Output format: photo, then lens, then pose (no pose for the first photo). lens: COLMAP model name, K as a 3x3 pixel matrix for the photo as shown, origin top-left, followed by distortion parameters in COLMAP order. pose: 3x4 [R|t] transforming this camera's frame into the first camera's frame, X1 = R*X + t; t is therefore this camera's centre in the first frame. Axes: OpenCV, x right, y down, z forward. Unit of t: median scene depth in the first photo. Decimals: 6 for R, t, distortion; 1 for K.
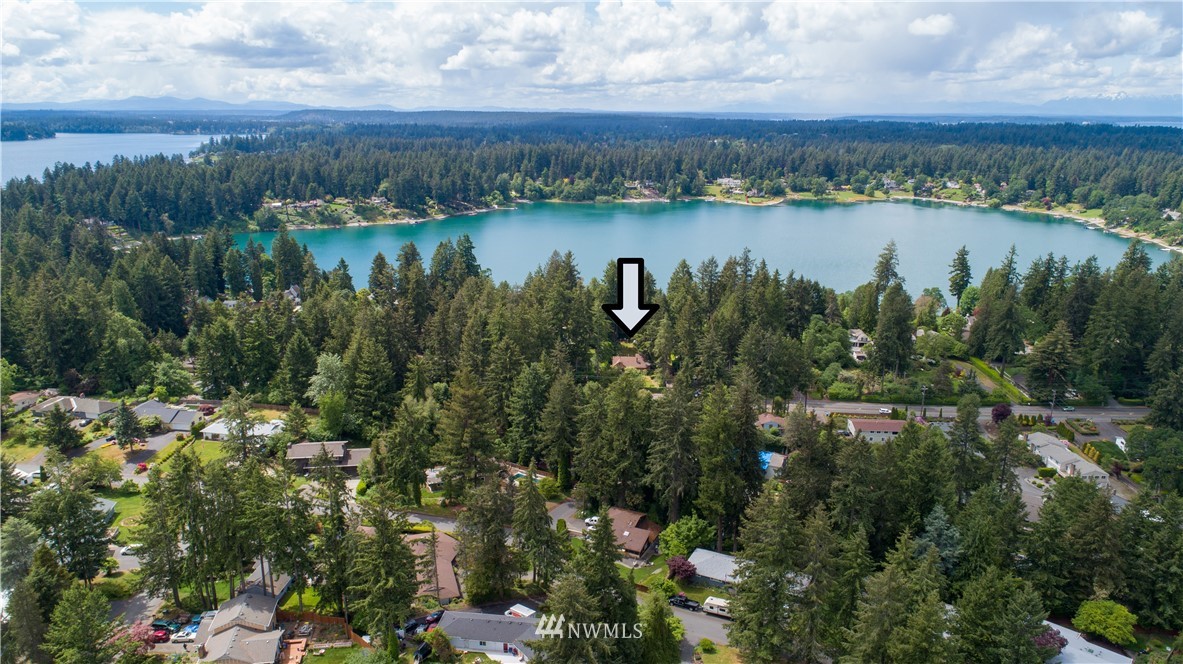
lens RADIAL K [[833.5, 0, 593.3], [0, 833.5, 331.7], [0, 0, 1]] dist [-0.011953, 0.006745]
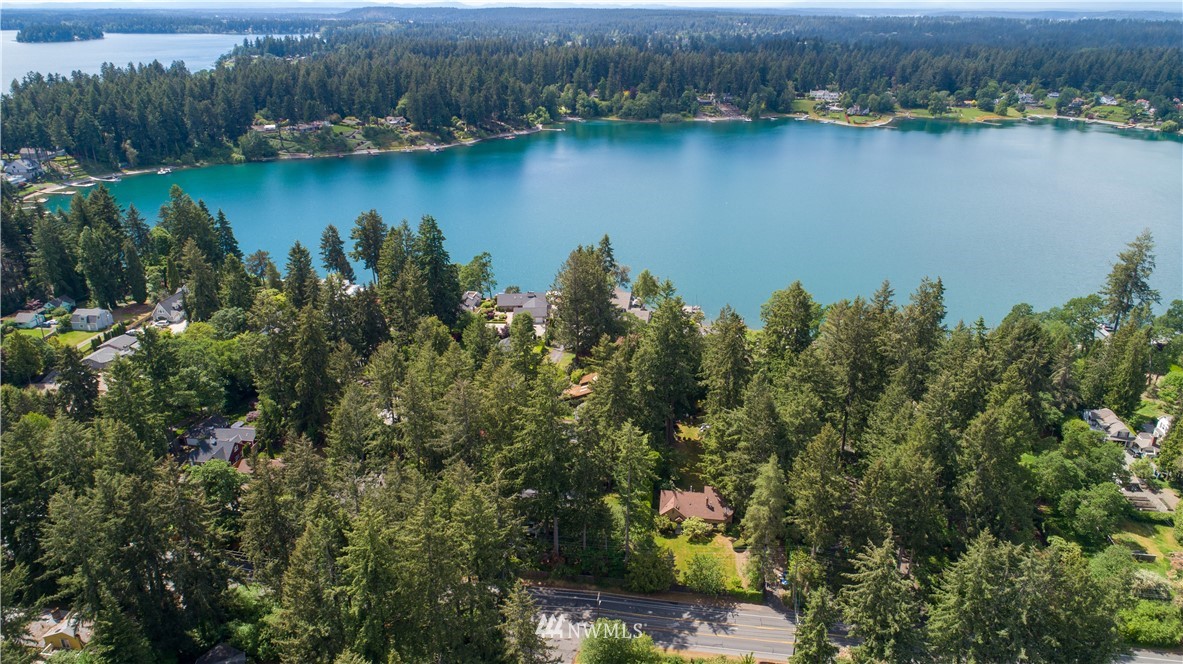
lens RADIAL K [[833.5, 0, 588.1], [0, 833.5, 332.4], [0, 0, 1]] dist [-0.011953, 0.006745]
pose [[0.996096, 0.027985, -0.083727, 0.005662], [-0.018321, 0.993307, 0.114045, -0.038910], [0.086358, -0.112066, 0.989941, 0.147453]]
